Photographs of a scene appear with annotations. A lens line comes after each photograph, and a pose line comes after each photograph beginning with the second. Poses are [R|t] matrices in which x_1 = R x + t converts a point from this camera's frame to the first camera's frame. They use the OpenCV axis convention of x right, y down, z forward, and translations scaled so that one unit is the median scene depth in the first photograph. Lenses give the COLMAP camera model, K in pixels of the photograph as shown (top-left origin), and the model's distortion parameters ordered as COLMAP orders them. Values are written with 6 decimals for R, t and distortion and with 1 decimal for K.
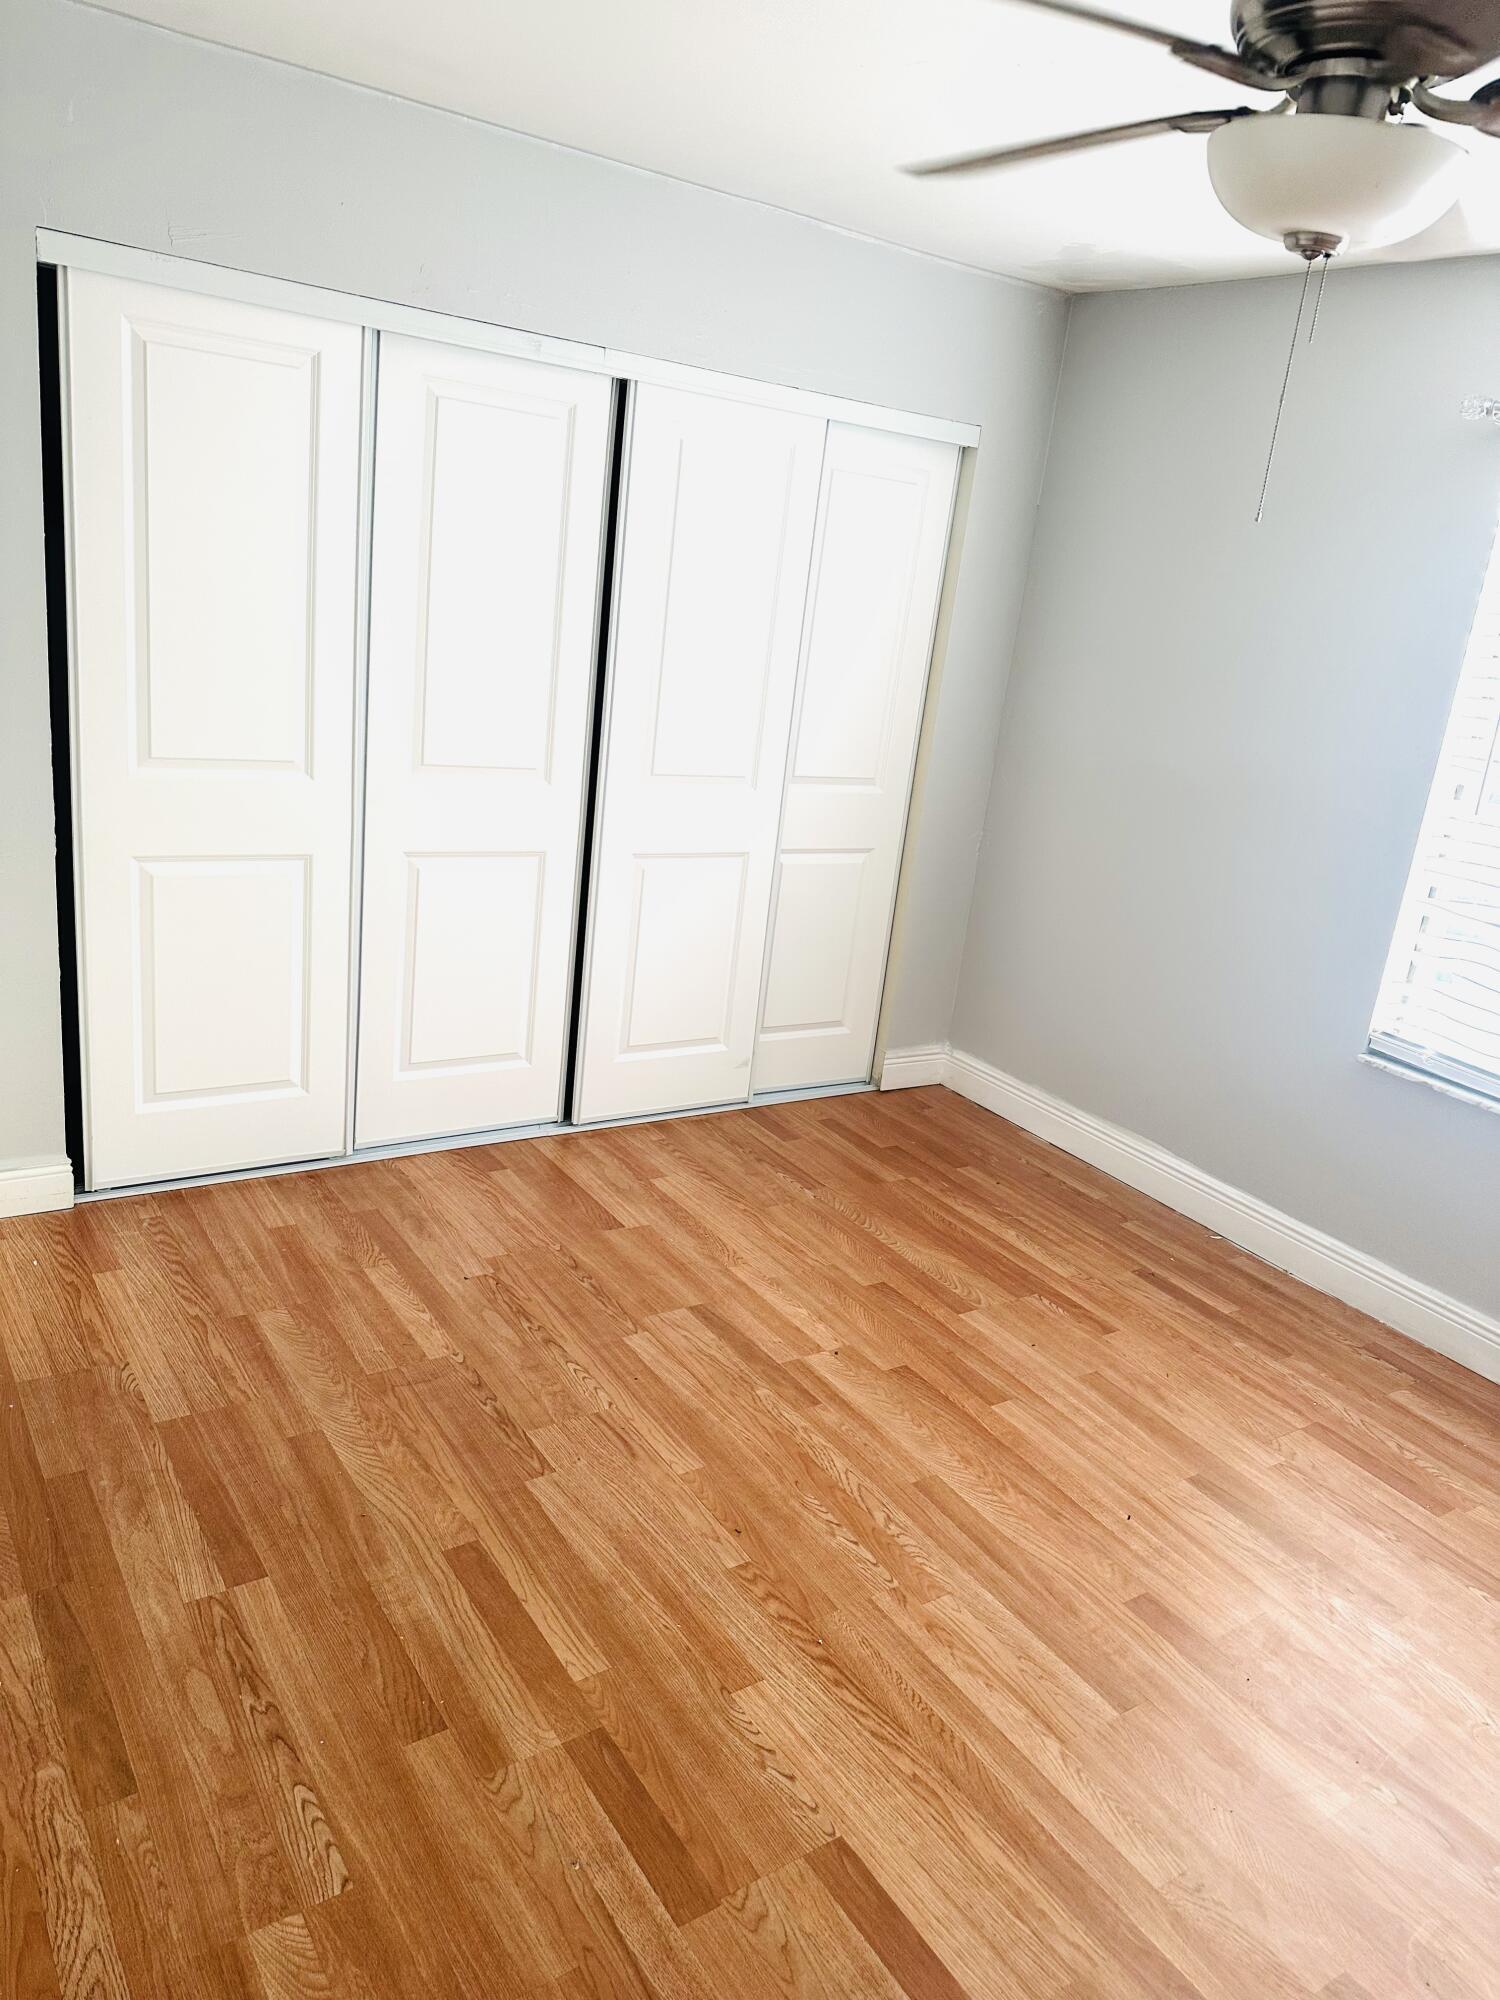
lens RADIAL K [[1400.6, 0, 750.0], [0, 1400.6, 1000.0], [0, 0, 1]] dist [0.075731, -0.102987]
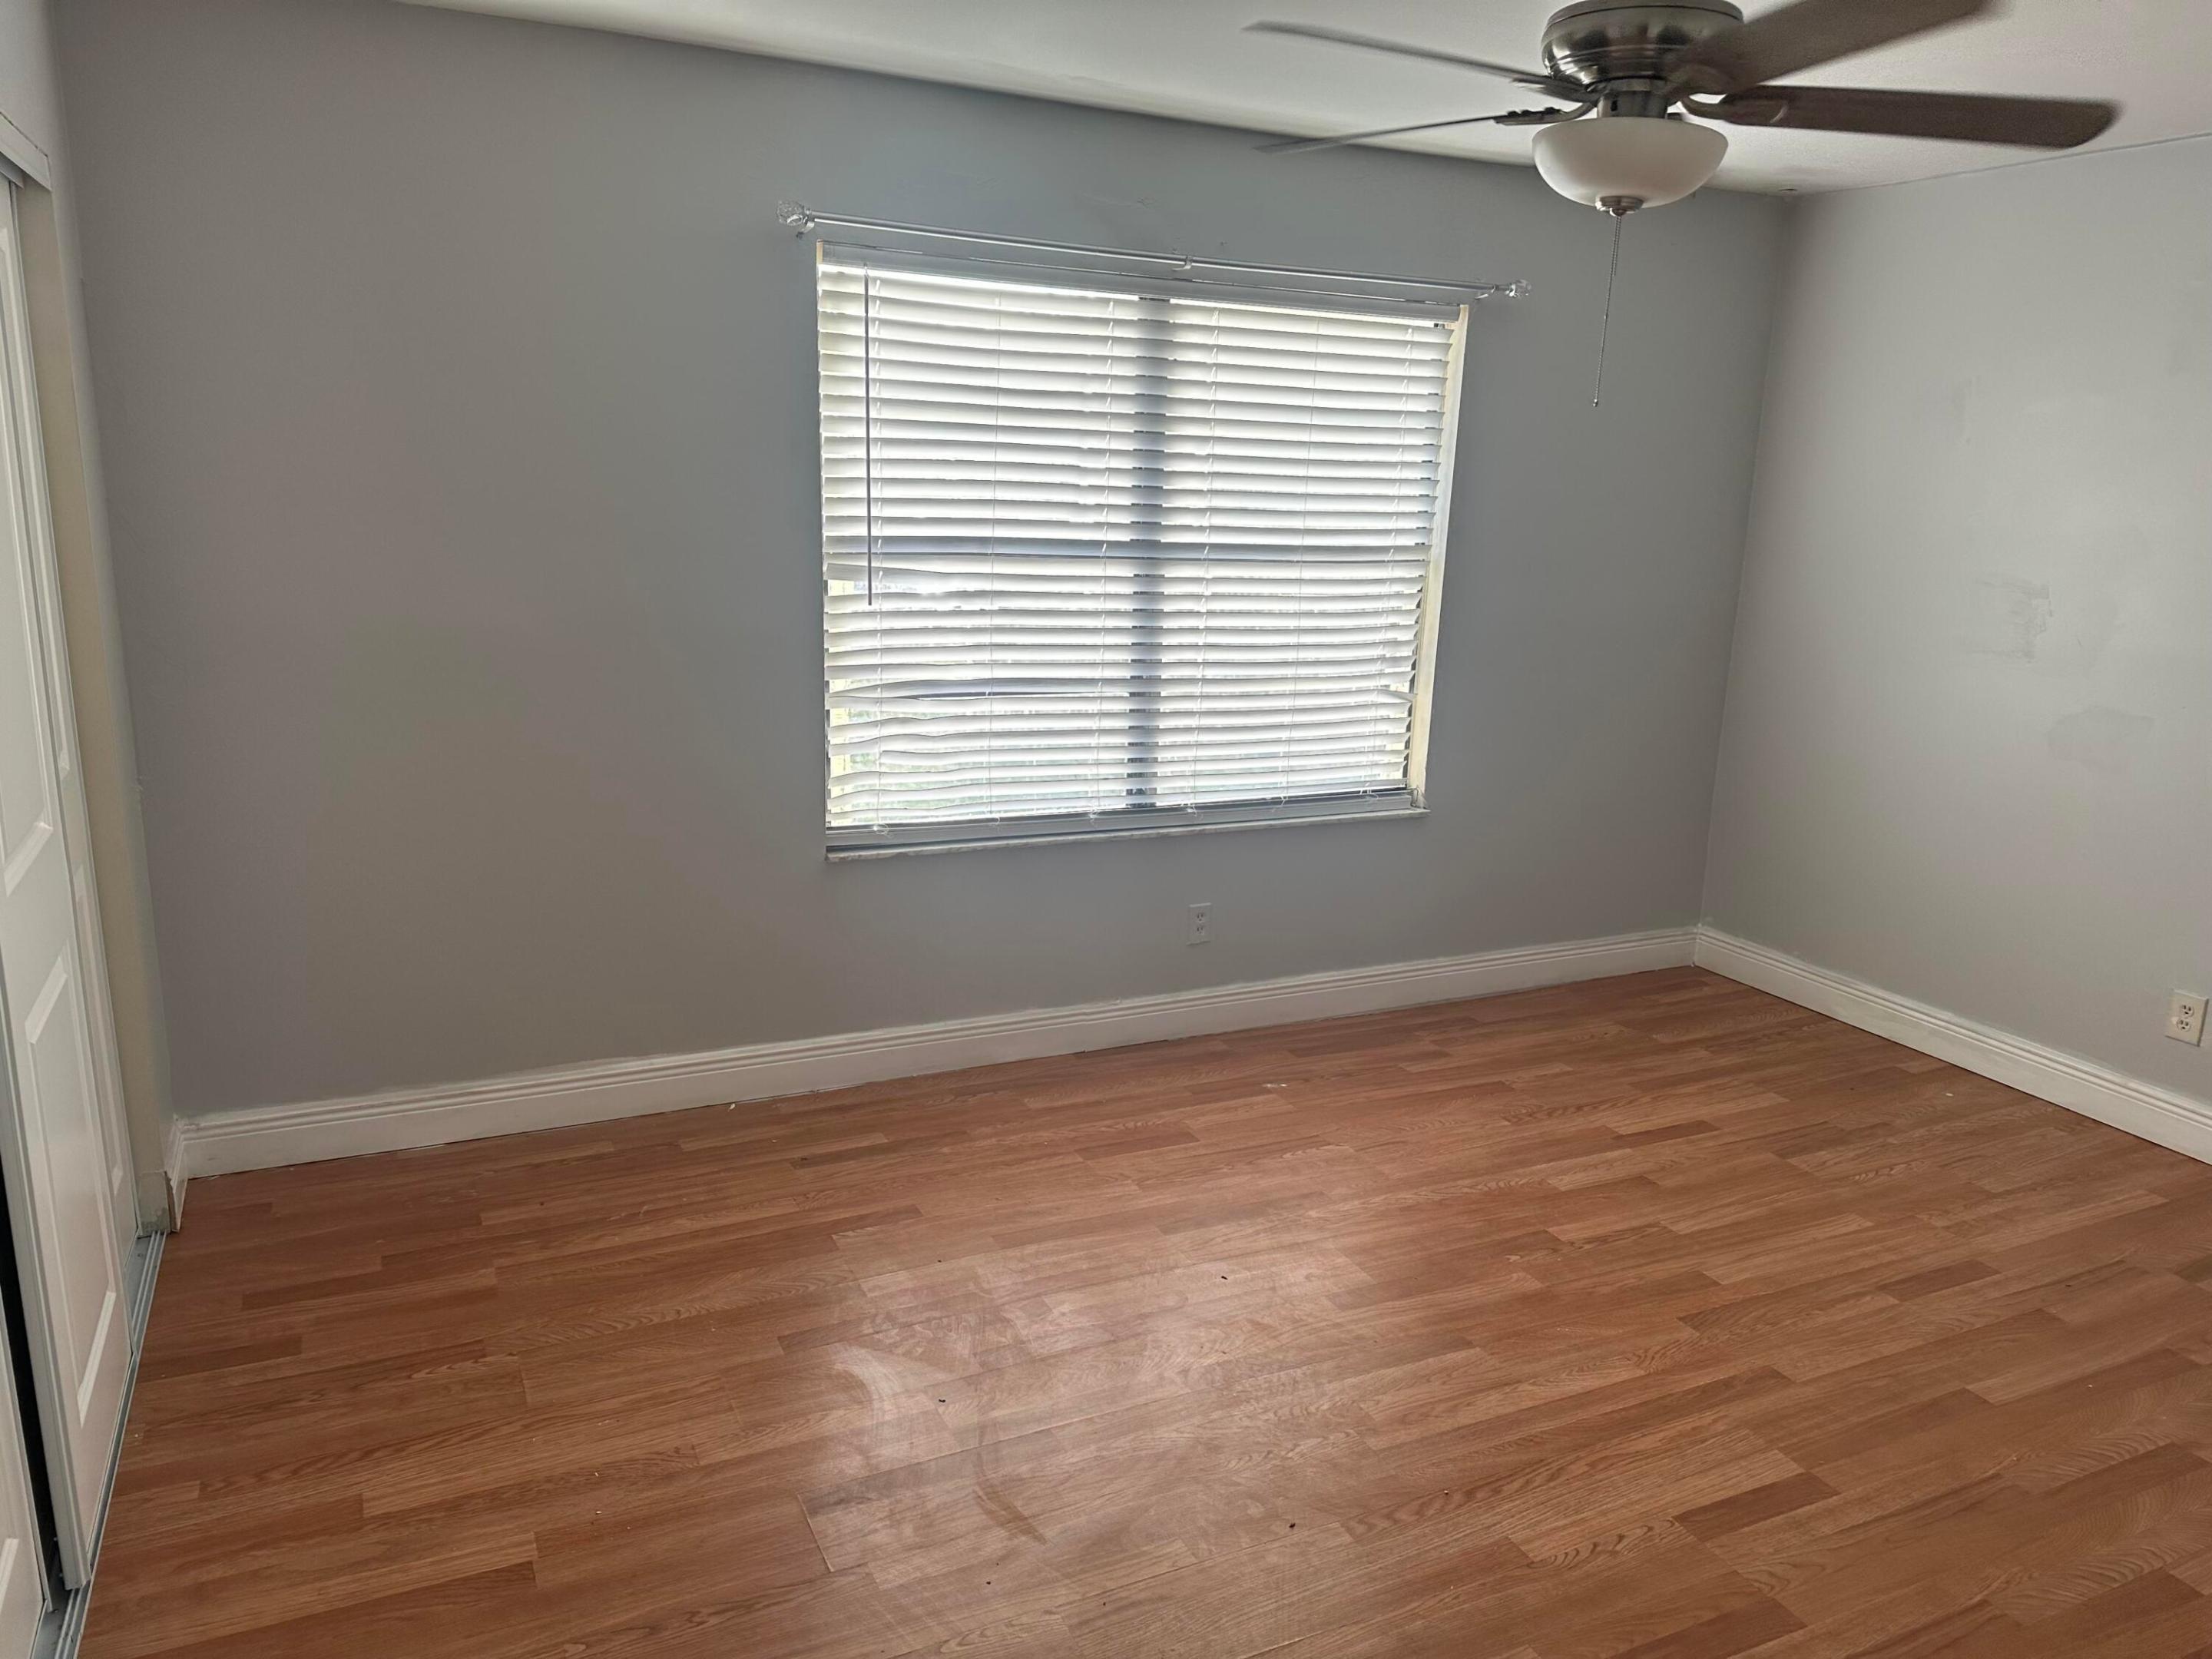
lens RADIAL K [[1549.1, 0, 1106.0], [0, 1549.1, 829.5], [0, 0, 1]] dist [0.075731, -0.102987]
pose [[0.160814, -0.345014, 0.924718, -0.561552], [0.277431, 0.914939, 0.293119, -0.250878], [-0.947191, 0.209408, 0.242852, 0.545365]]
